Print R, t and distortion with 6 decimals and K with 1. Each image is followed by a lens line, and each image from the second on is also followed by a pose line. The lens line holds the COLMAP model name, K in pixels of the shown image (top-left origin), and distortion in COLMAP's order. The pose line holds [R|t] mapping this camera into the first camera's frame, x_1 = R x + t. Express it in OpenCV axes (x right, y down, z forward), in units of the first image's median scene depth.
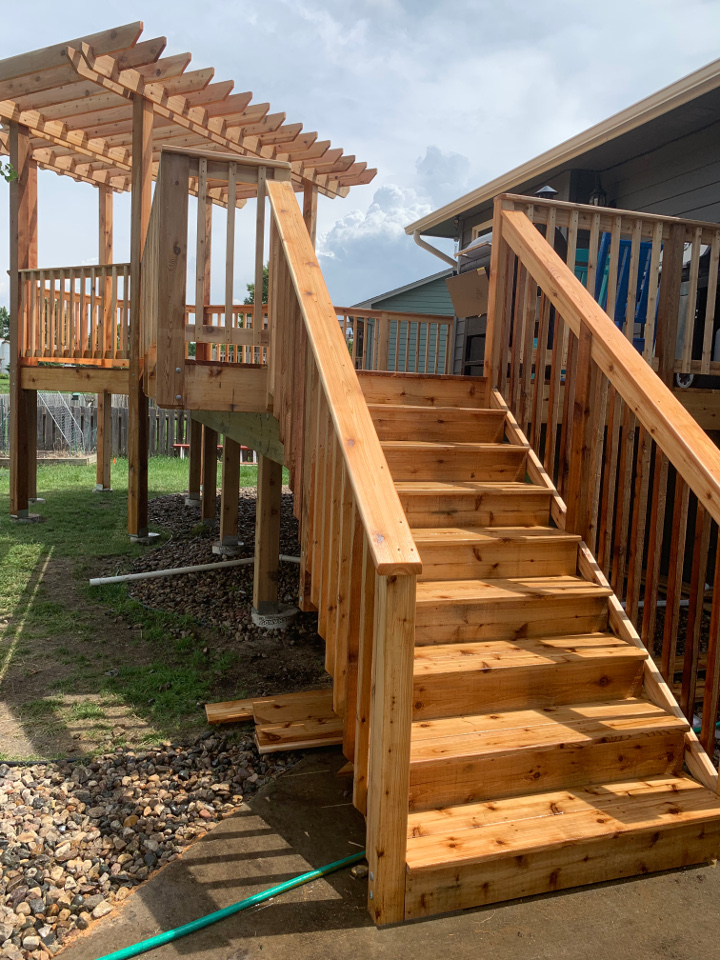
lens RADIAL K [[735.2, 0, 350.2], [0, 735.2, 479.6], [0, 0, 1]] dist [0.032114, -0.040319]
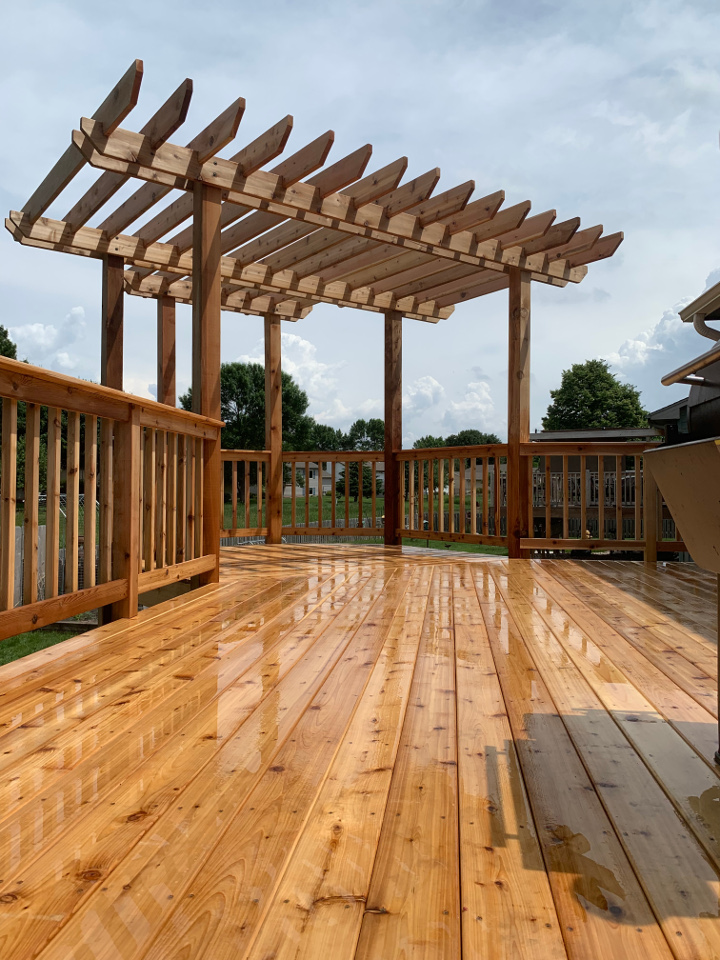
lens RADIAL K [[735.2, 0, 360.5], [0, 735.2, 477.6], [0, 0, 1]] dist [0.032114, -0.040319]
pose [[0.913092, -0.047357, -0.404993, 0.075750], [-0.010698, 0.990108, -0.139896, -0.111201], [0.407612, 0.132071, 0.903554, 0.338993]]
